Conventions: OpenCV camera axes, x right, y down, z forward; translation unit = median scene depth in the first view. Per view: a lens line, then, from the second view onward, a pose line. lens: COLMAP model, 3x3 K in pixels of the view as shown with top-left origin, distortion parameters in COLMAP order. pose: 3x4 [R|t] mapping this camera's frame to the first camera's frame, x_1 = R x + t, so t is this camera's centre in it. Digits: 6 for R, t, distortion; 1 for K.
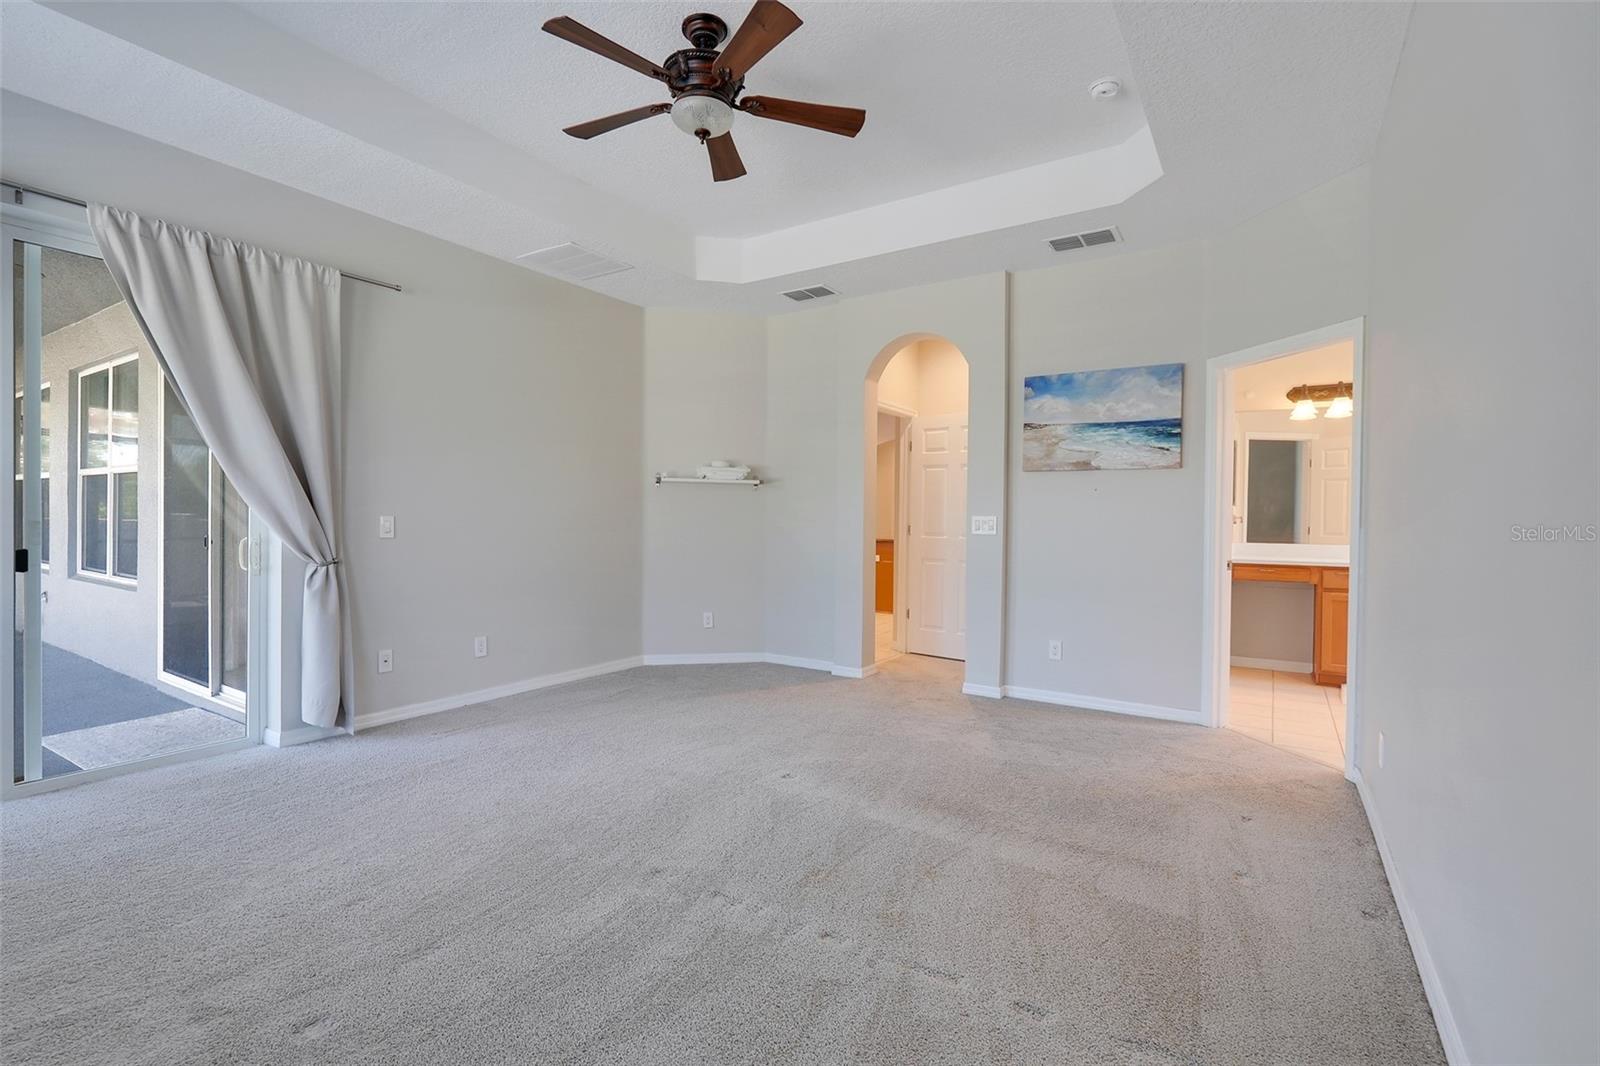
lens RADIAL K [[735.9, 0, 797.5], [0, 735.9, 527.6], [0, 0, 1]] dist [-0.002142, 0.000011]
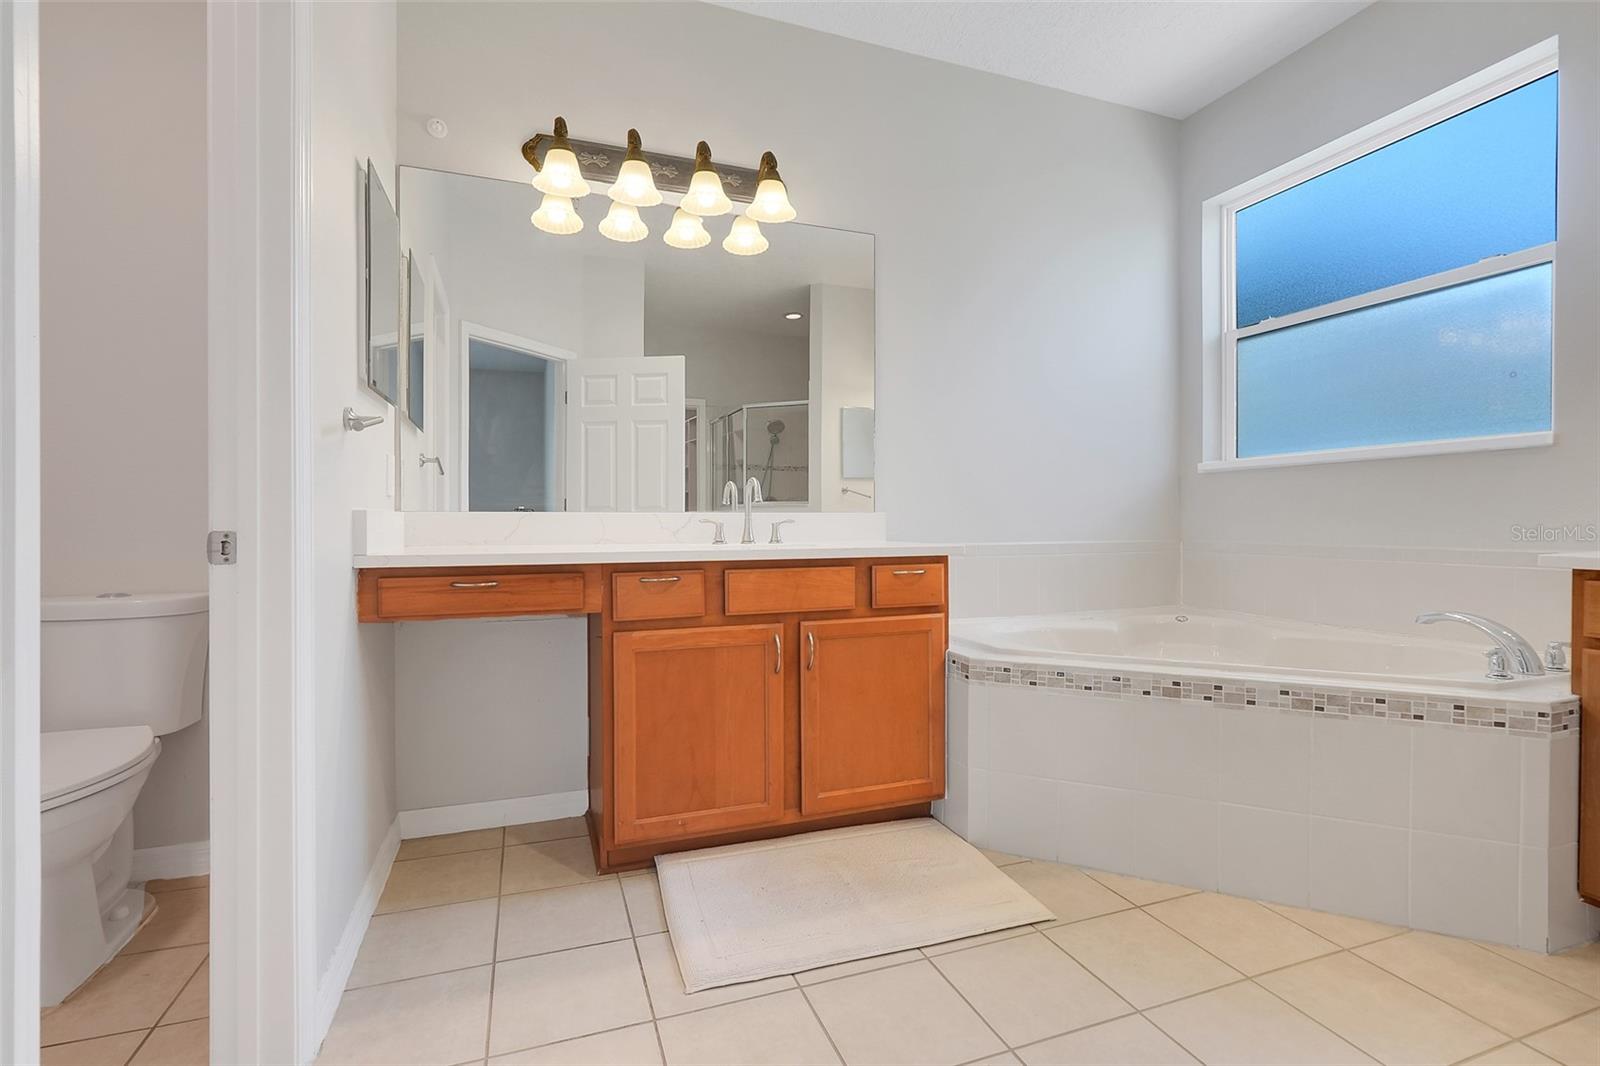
lens RADIAL K [[735.9, 0, 787.7], [0, 735.9, 529.9], [0, 0, 1]] dist [-0.002142, 0.000011]
pose [[0.612698, -0.019368, 0.790080, 0.455020], [0.018632, 0.999776, 0.010060, 0.031620], [-0.790098, 0.008557, 0.612921, 0.672370]]
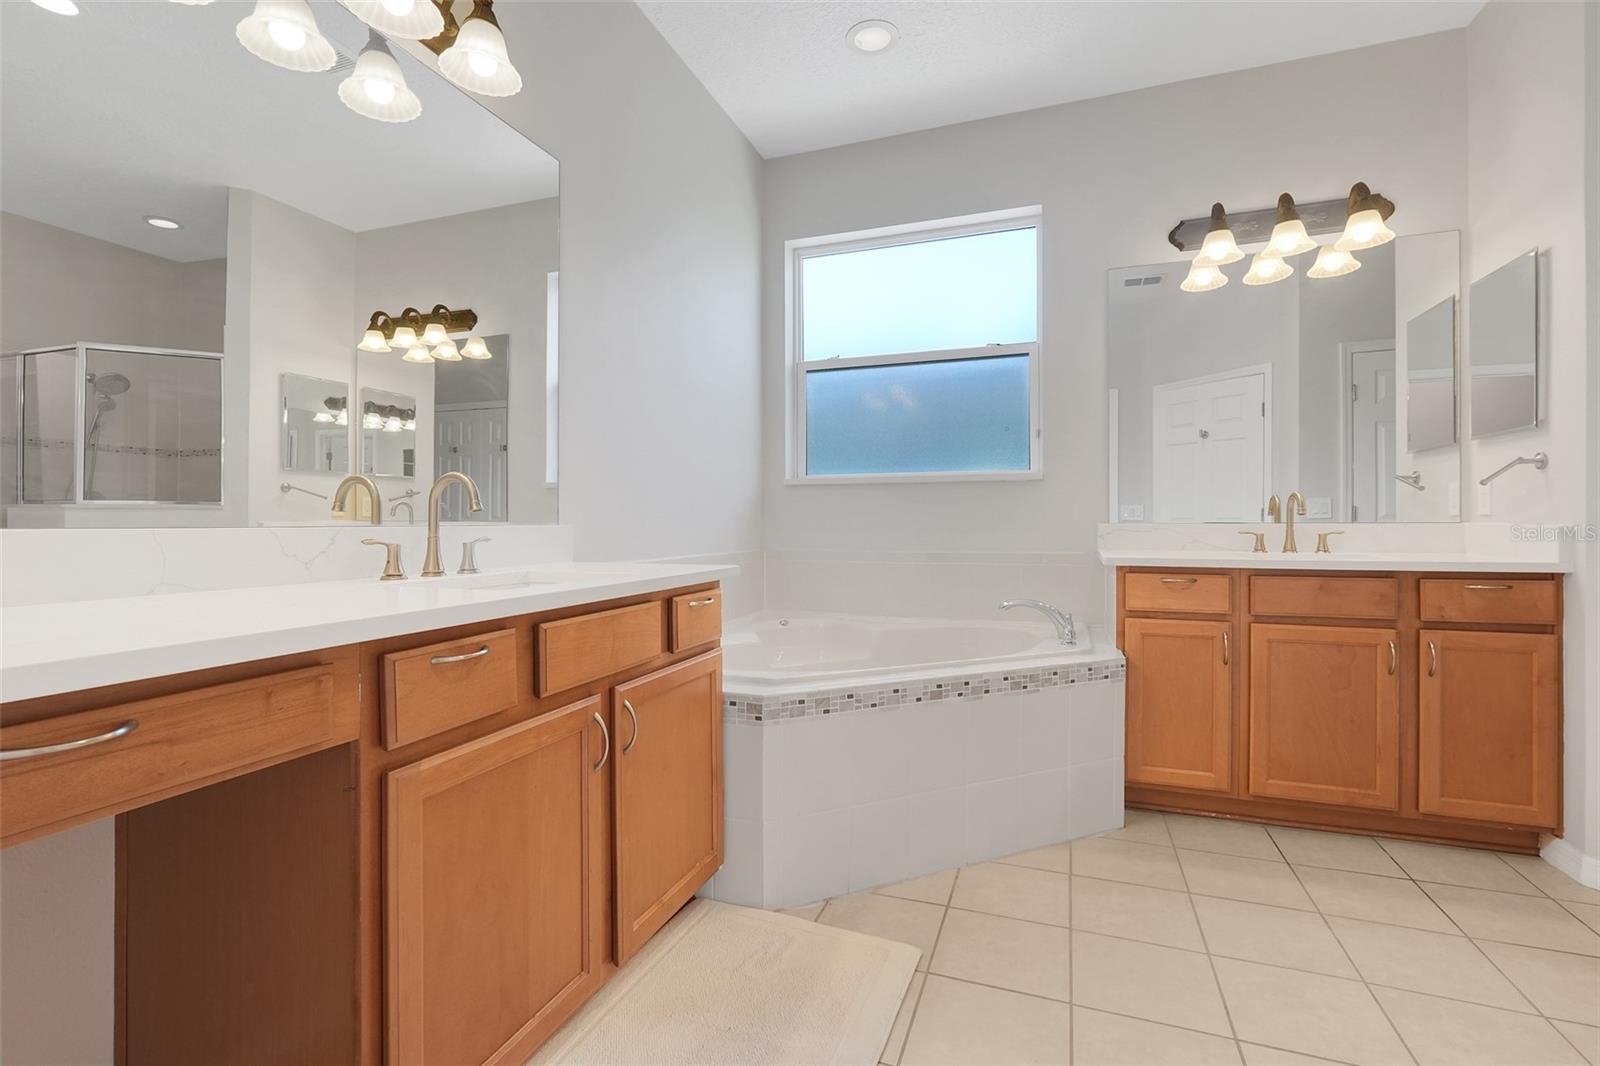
lens RADIAL K [[735.9, 0, 799.8], [0, 735.9, 524.4], [0, 0, 1]] dist [-0.002142, 0.000011]
pose [[-0.206259, -0.011071, 0.978435, 0.489307], [0.014484, 0.999792, 0.014366, 0.021559], [-0.978390, 0.017135, -0.206056, 0.896742]]
